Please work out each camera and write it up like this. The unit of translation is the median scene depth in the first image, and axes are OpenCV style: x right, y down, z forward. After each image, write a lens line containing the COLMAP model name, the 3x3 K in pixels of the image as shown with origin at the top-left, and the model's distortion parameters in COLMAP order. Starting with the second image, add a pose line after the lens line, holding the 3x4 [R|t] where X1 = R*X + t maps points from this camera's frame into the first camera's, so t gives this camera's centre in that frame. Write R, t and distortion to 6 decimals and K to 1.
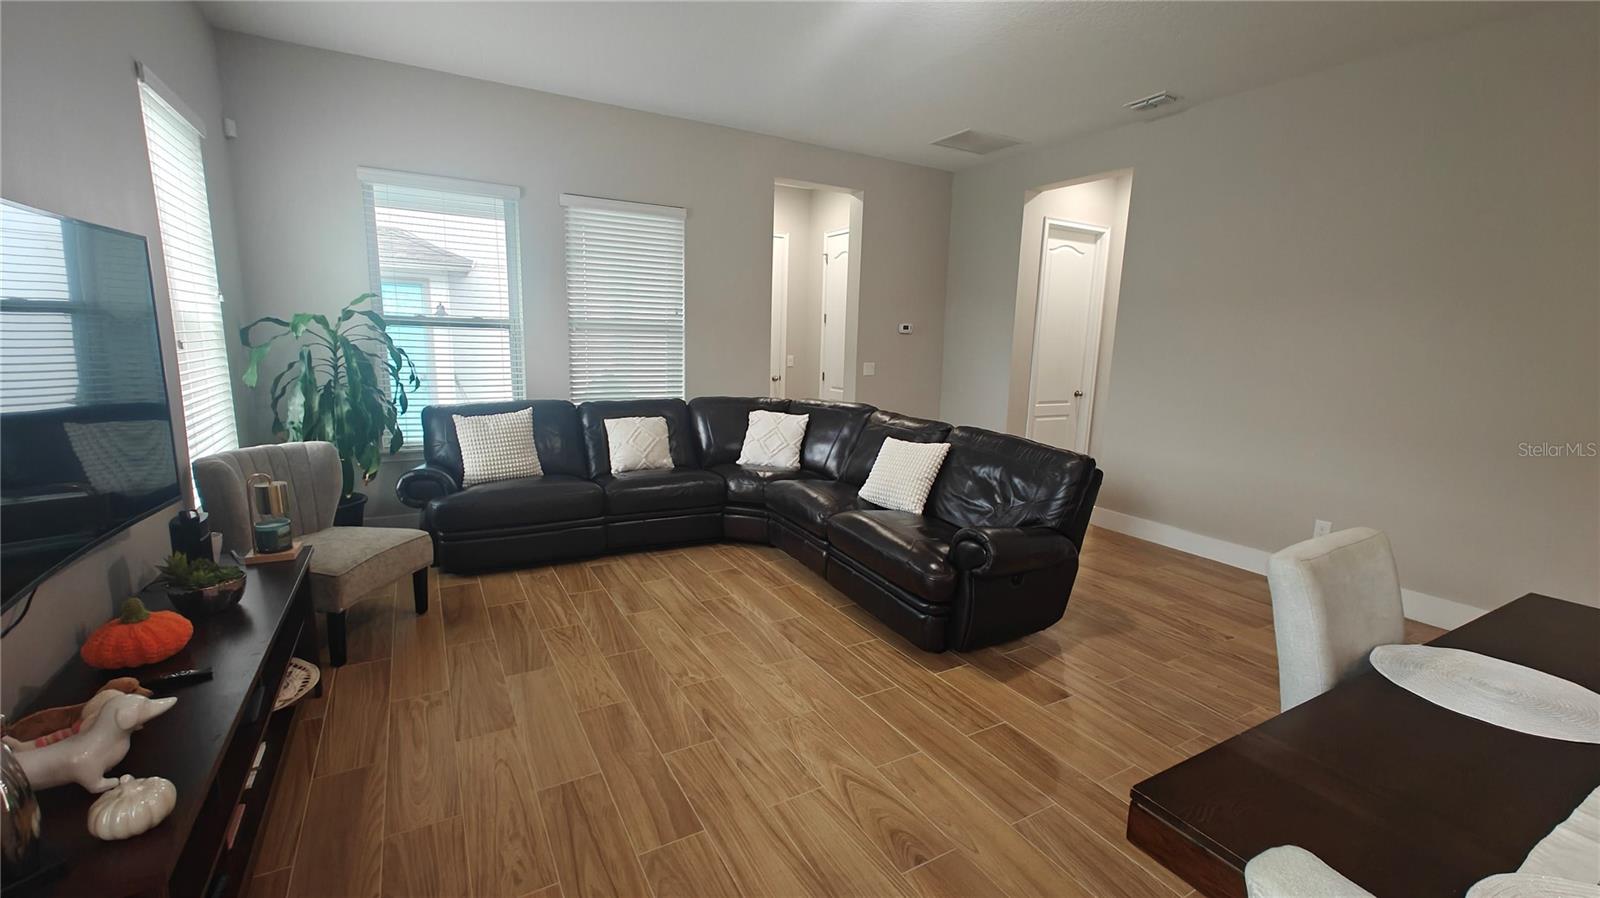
lens RADIAL K [[671.7, 0, 792.8], [0, 671.7, 455.1], [0, 0, 1]] dist [0.011072, -0.002540]
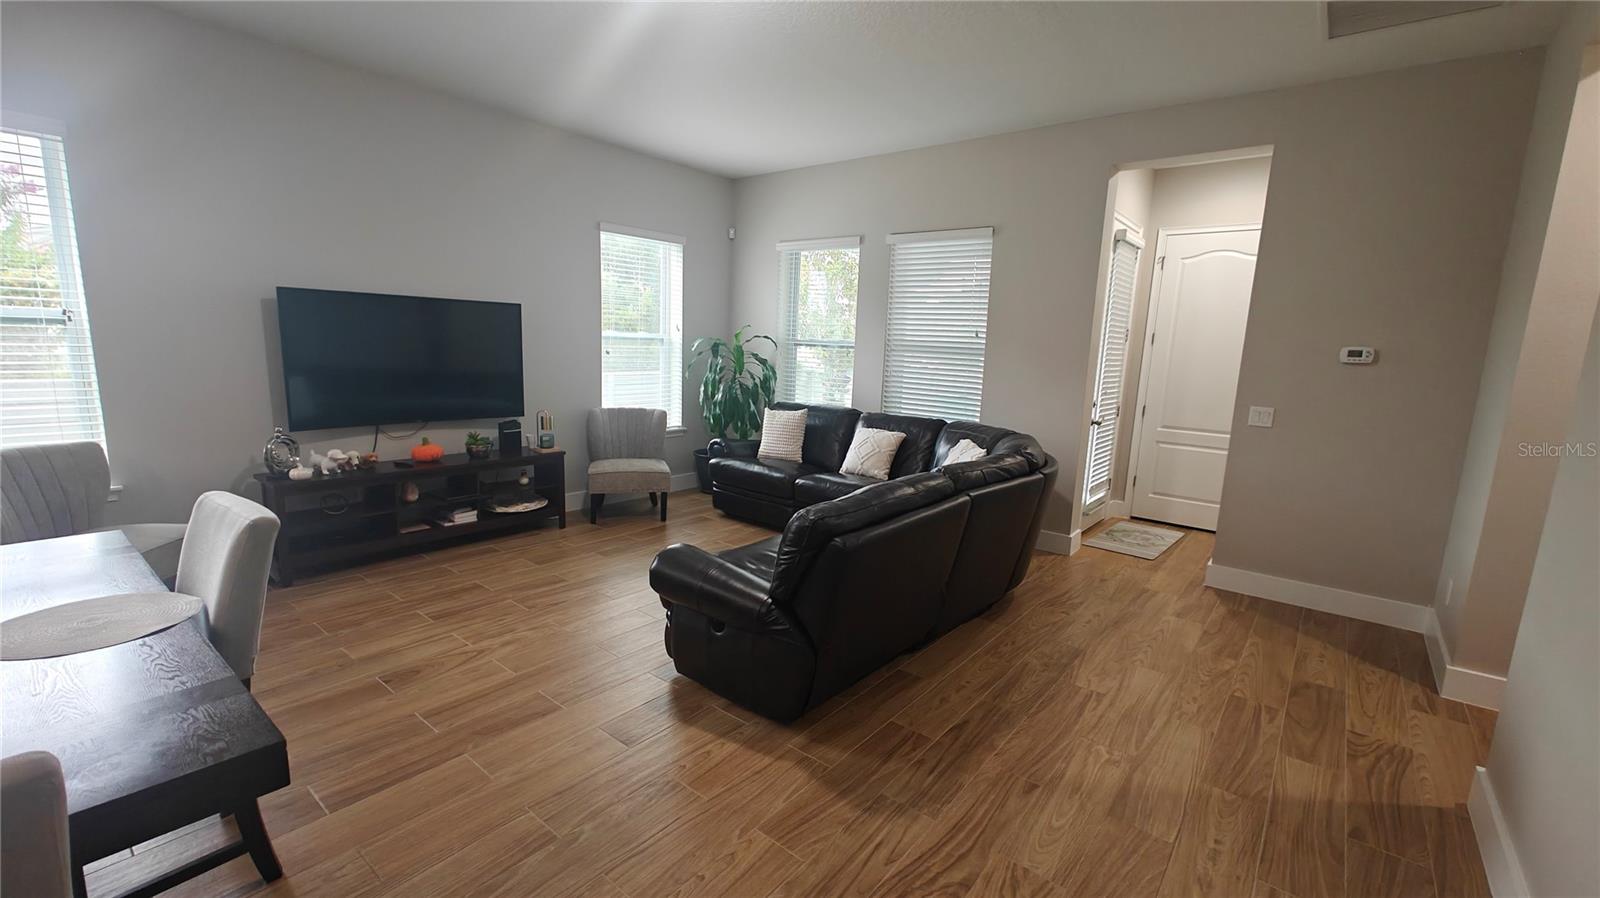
lens RADIAL K [[671.7, 0, 797.9], [0, 671.7, 448.9], [0, 0, 1]] dist [0.011072, -0.002540]
pose [[0.368619, 0.135423, -0.919663, 0.718845], [-0.196173, 0.978383, 0.065439, -0.069945], [0.908645, 0.156291, 0.387217, 0.461416]]
